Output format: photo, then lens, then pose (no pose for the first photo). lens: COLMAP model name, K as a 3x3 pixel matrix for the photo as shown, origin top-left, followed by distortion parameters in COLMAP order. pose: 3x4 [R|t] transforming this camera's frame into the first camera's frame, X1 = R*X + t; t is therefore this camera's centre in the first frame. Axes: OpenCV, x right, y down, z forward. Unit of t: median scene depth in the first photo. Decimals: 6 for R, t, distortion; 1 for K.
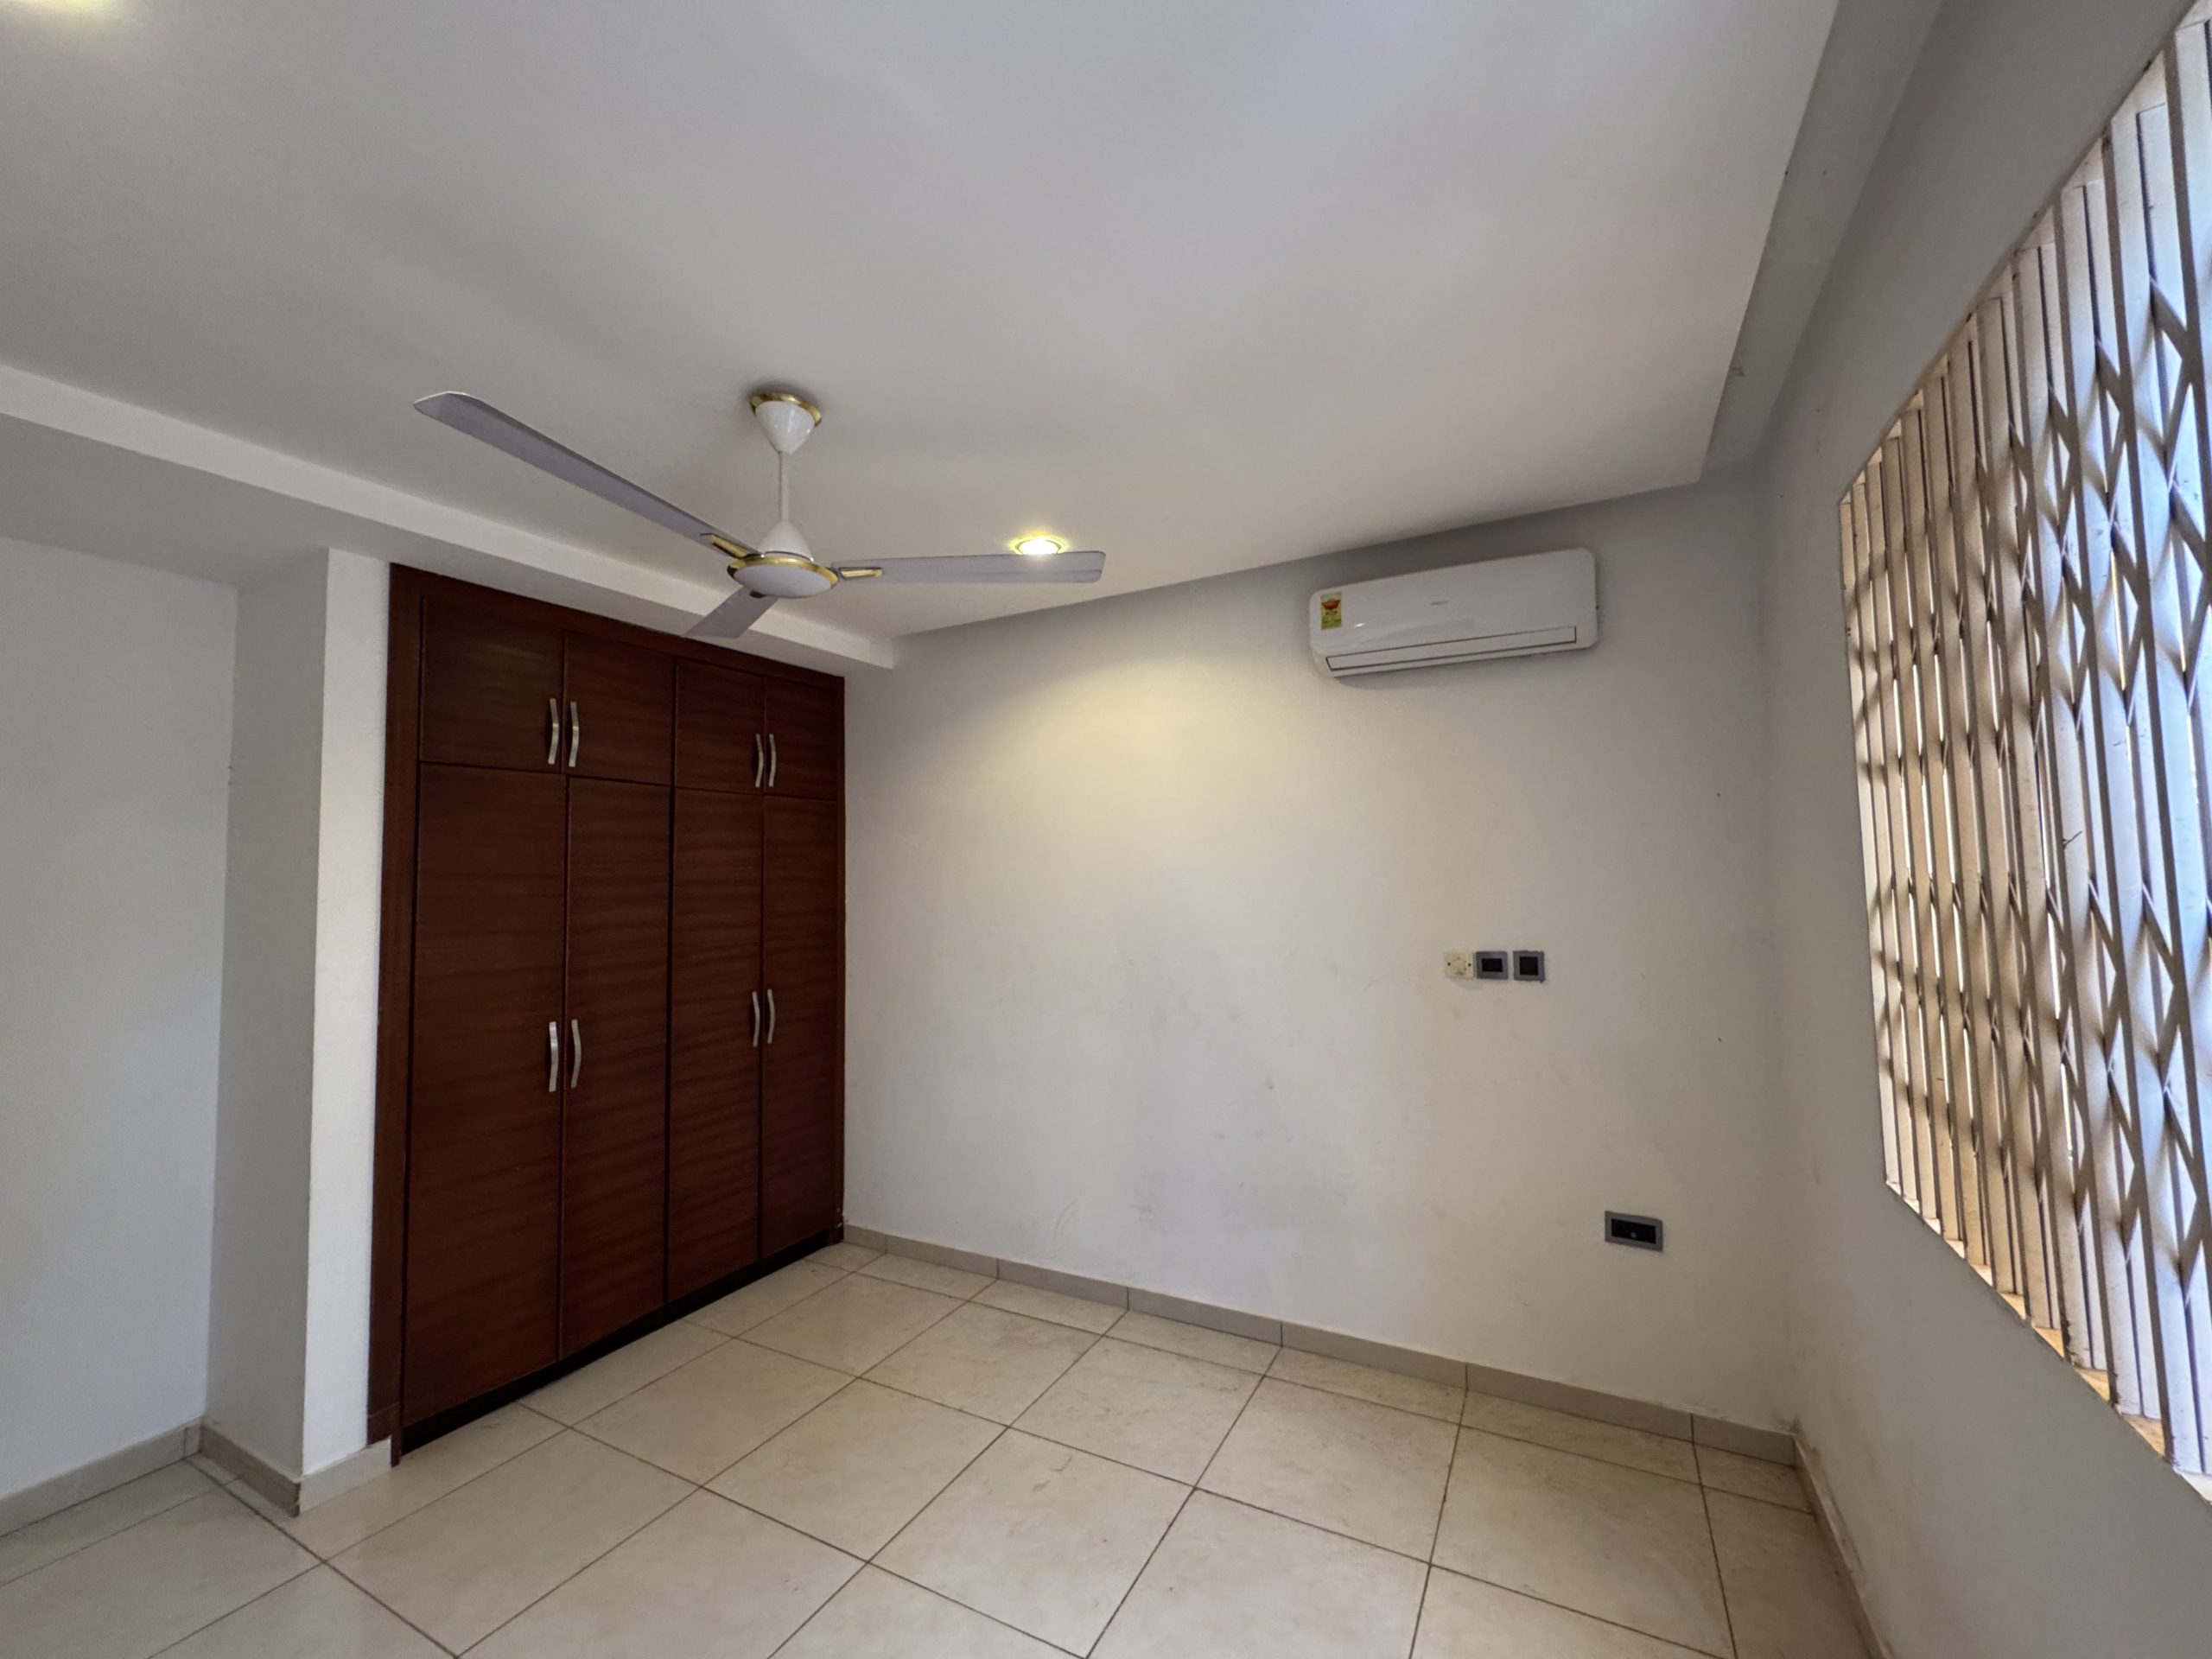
lens RADIAL K [[889.5, 0, 1105.9], [0, 889.5, 828.7], [0, 0, 1]] dist [-0.003324, -0.000336]
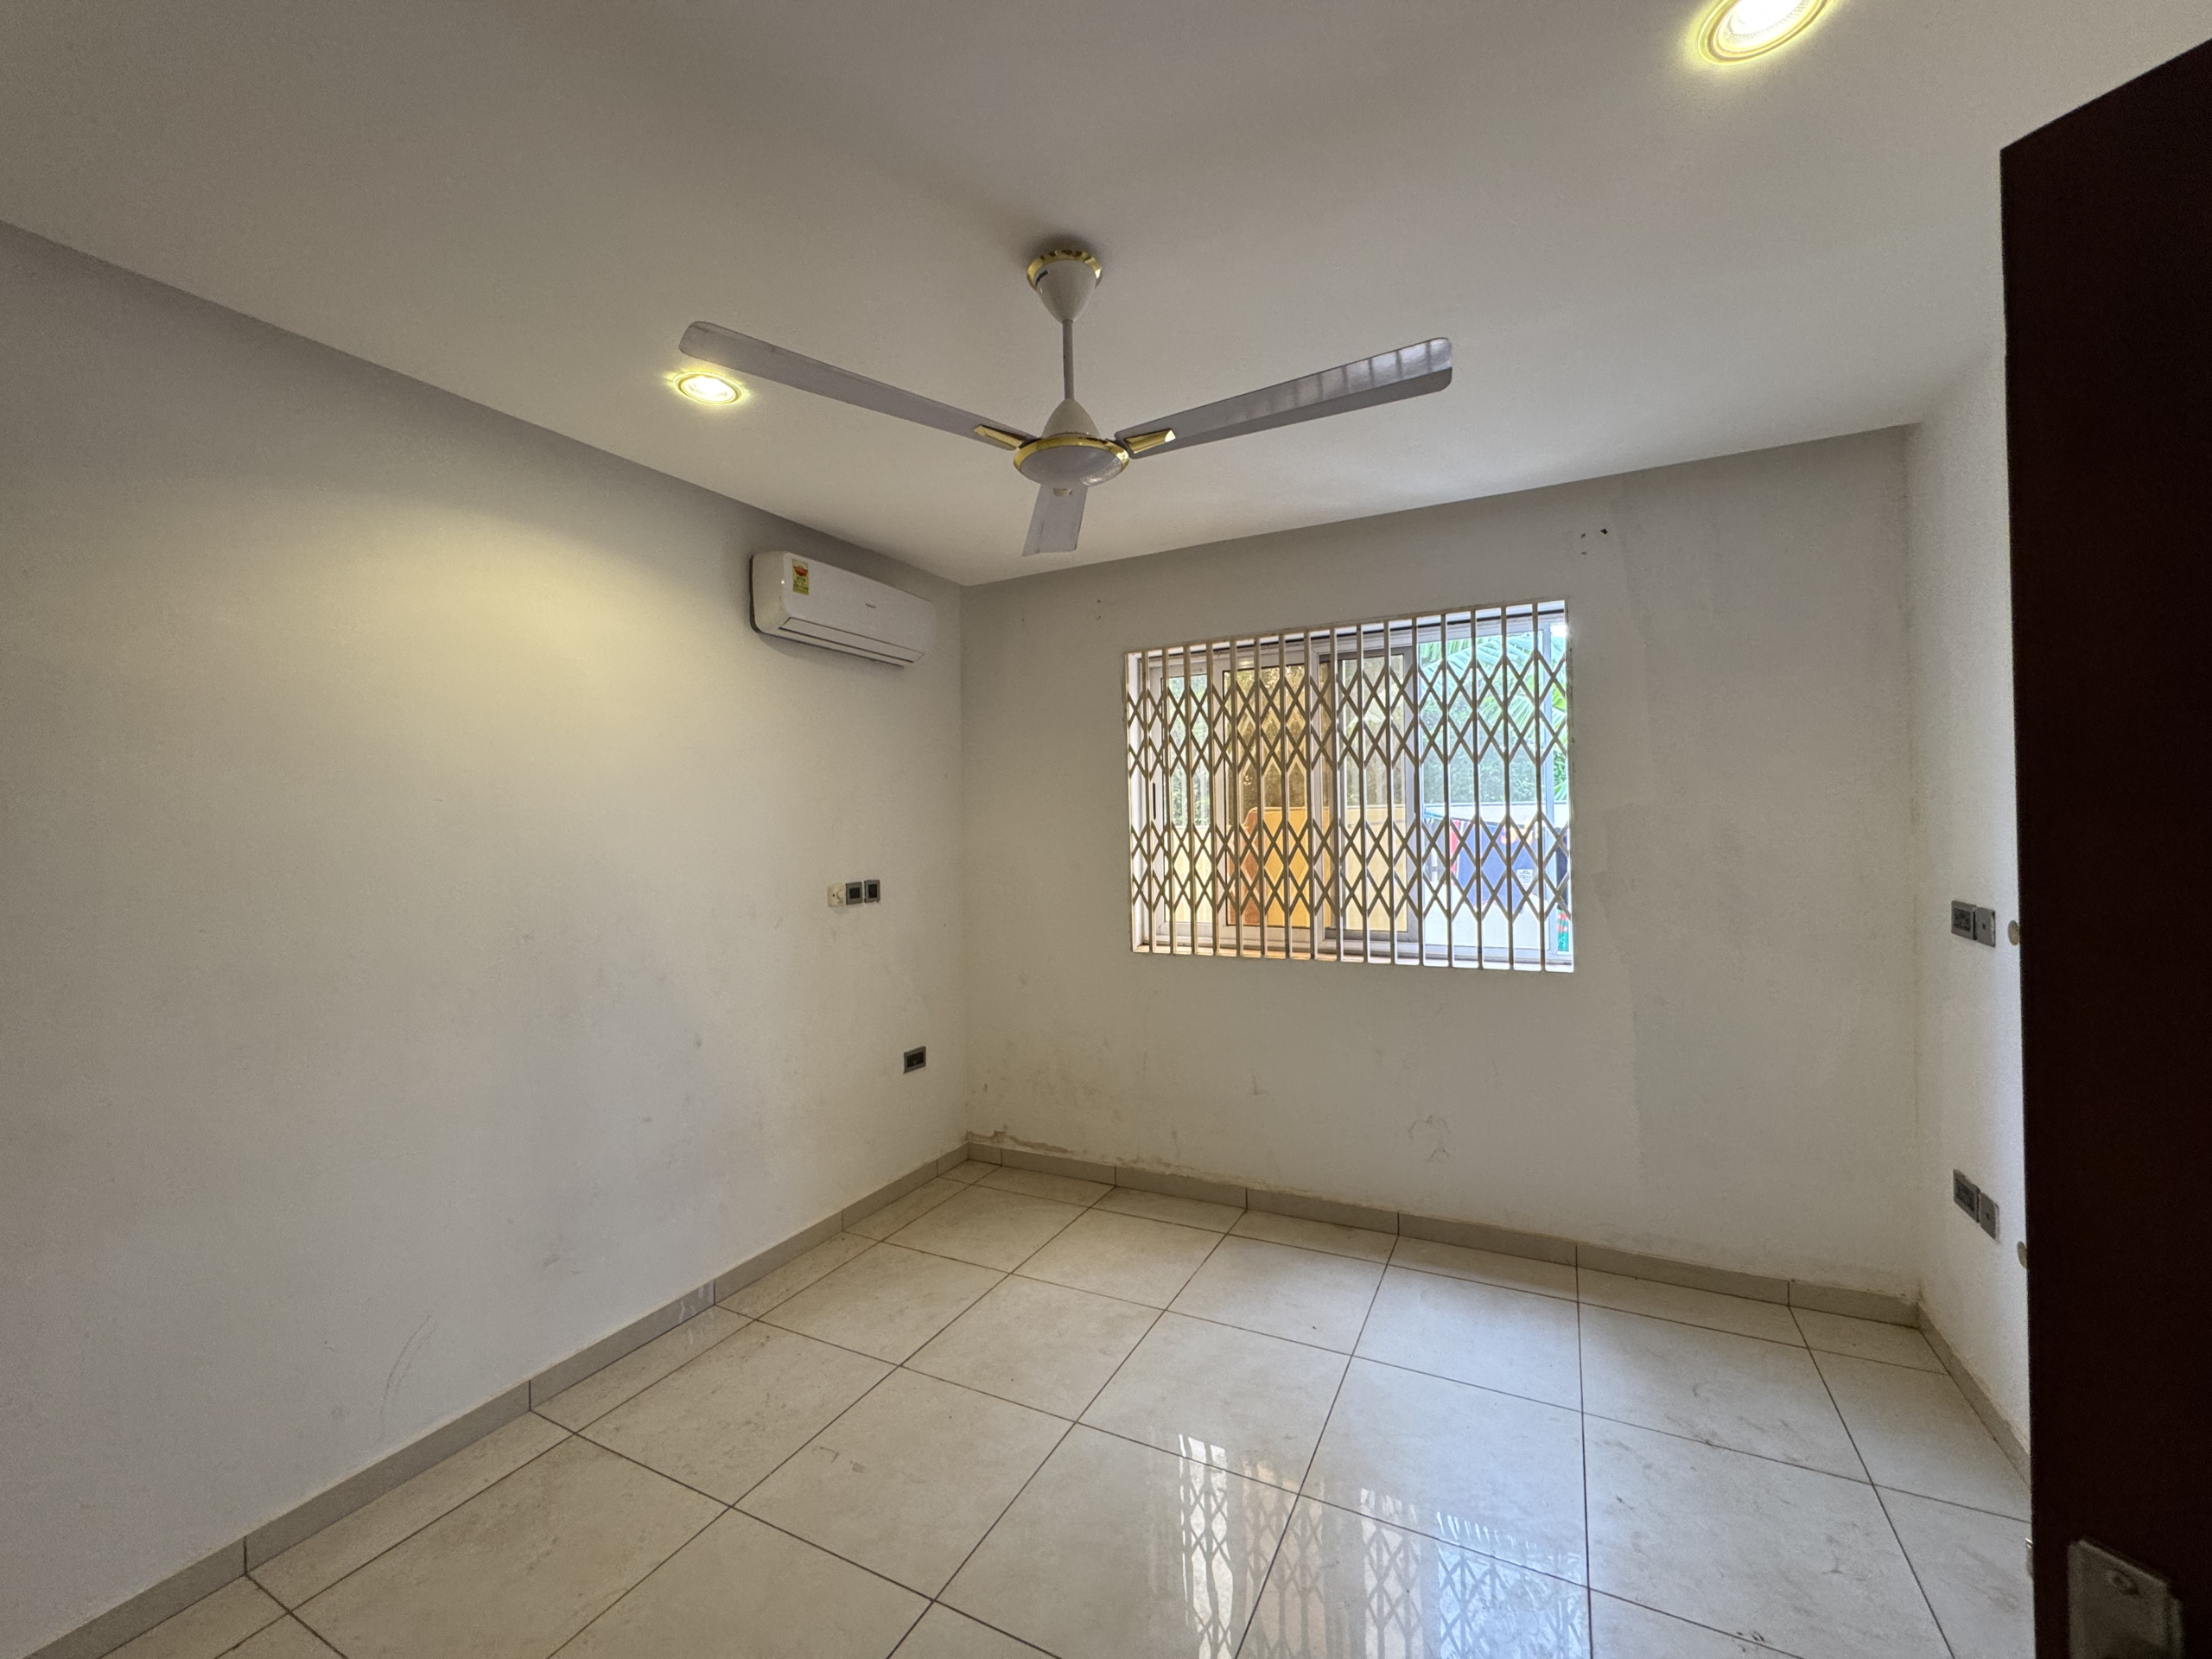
lens RADIAL K [[889.5, 0, 1105.2], [0, 889.5, 827.2], [0, 0, 1]] dist [-0.003324, -0.000336]
pose [[-0.019436, 0.019604, 0.999619, -0.863566], [-0.033121, 0.999246, -0.020241, 0.071989], [-0.999262, -0.033502, -0.018772, 0.664229]]
